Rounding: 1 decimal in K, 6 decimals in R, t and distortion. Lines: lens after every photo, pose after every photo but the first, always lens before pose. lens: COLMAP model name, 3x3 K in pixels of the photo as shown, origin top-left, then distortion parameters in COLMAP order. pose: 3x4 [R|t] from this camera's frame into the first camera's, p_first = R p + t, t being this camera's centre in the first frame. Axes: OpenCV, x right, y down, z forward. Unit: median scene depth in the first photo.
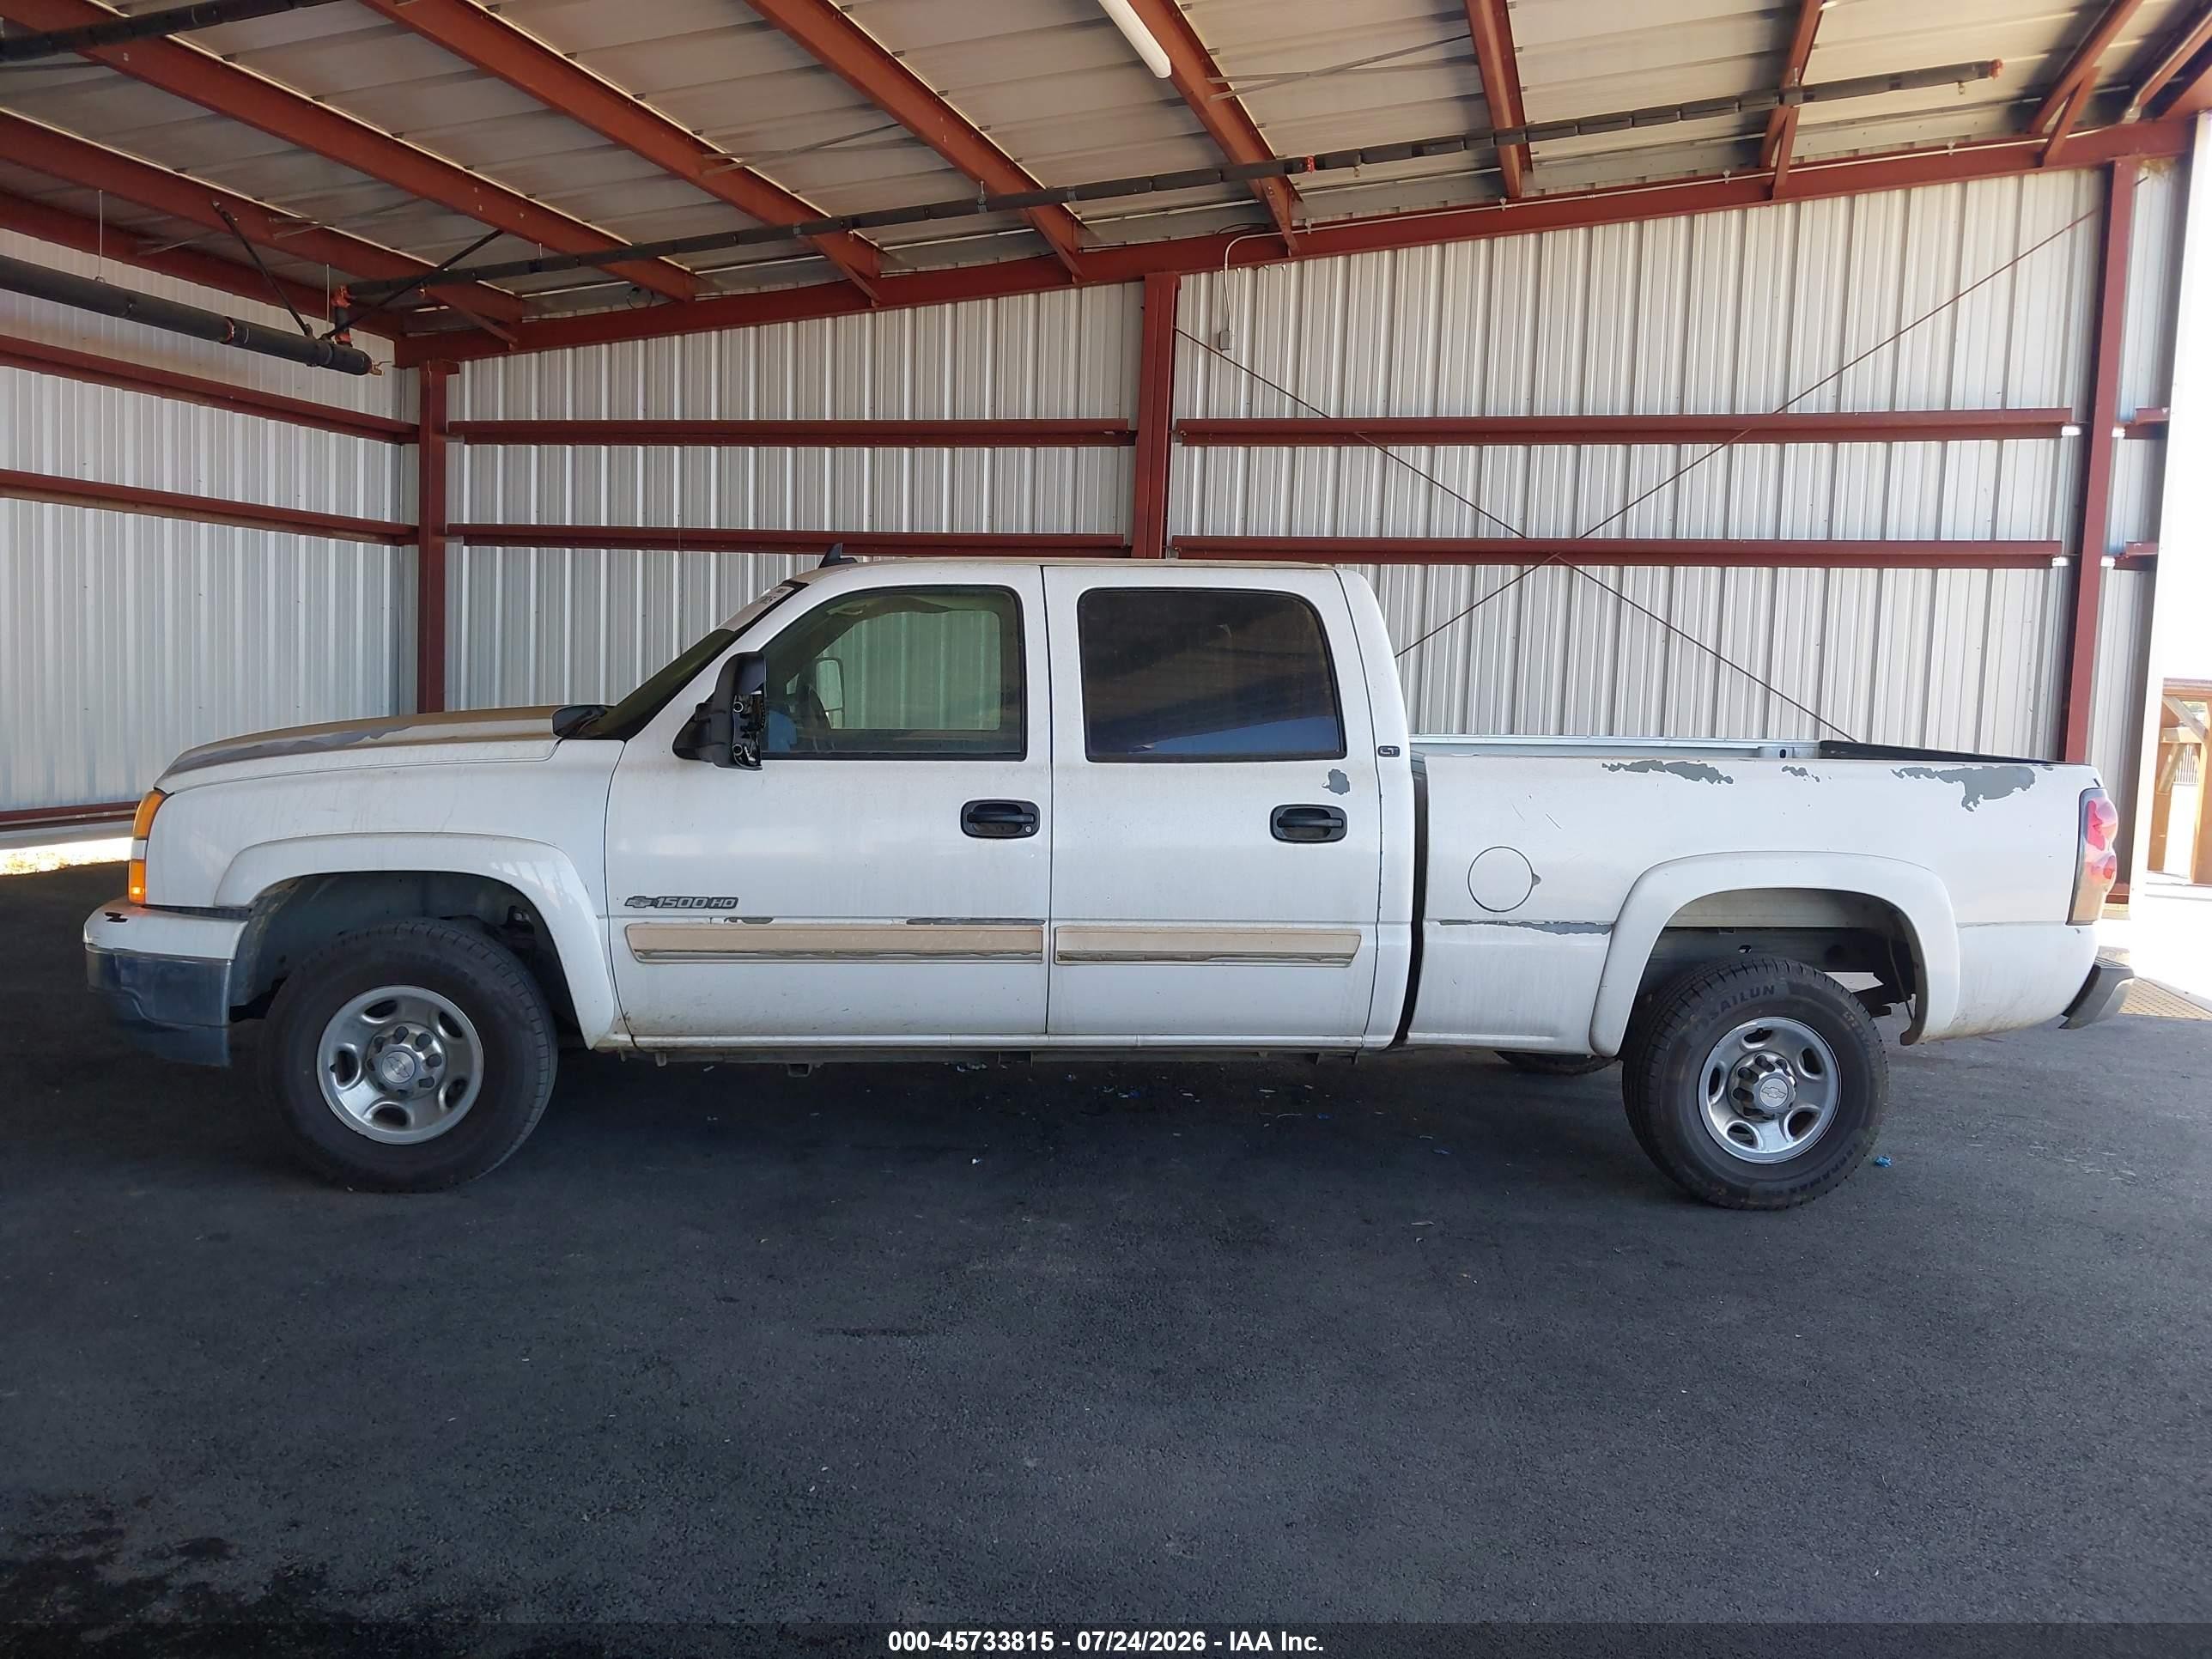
lens RADIAL K [[1704.6, 0, 1160.7], [0, 1704.6, 766.3], [0, 0, 1]] dist [0.122067, -0.268396]
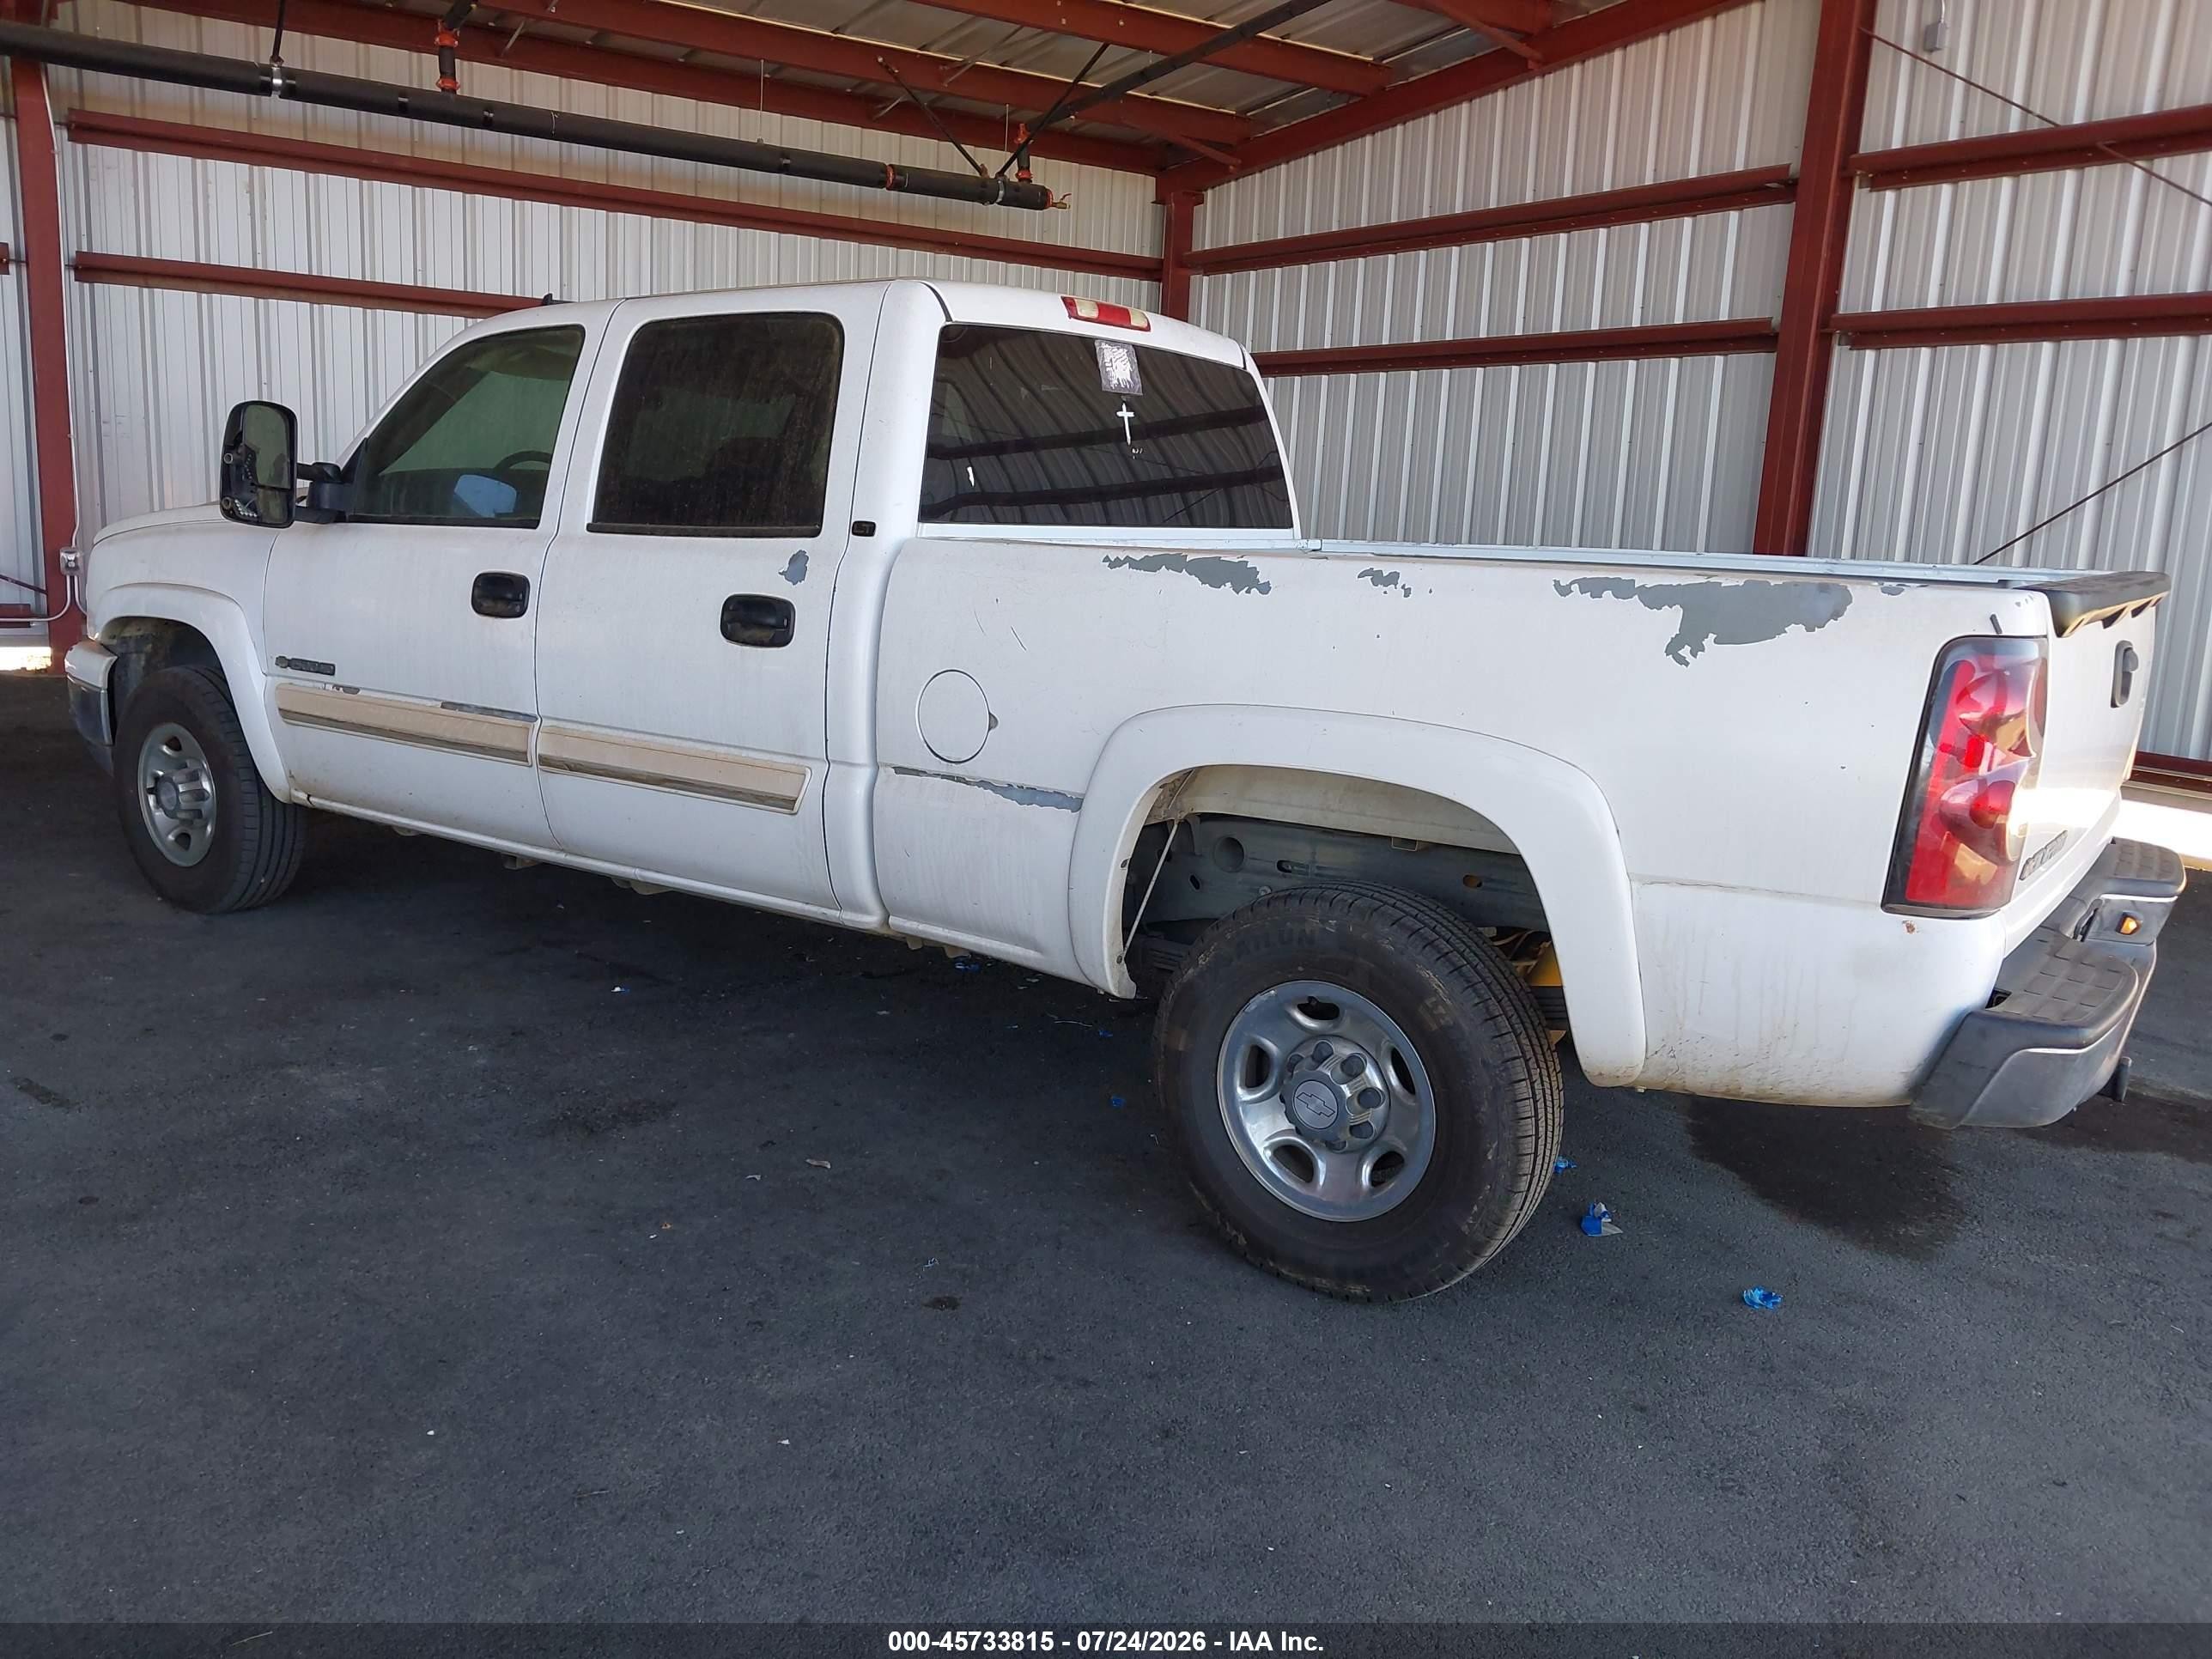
lens RADIAL K [[1766.7, 0, 1152.1], [0, 1766.7, 794.8], [0, 0, 1]] dist [-0.000864, -0.005012]
pose [[0.765848, 0.109332, -0.633659, 0.712617], [-0.053698, 0.992871, 0.106412, 0.017529], [0.640776, -0.047469, 0.766259, 0.502053]]
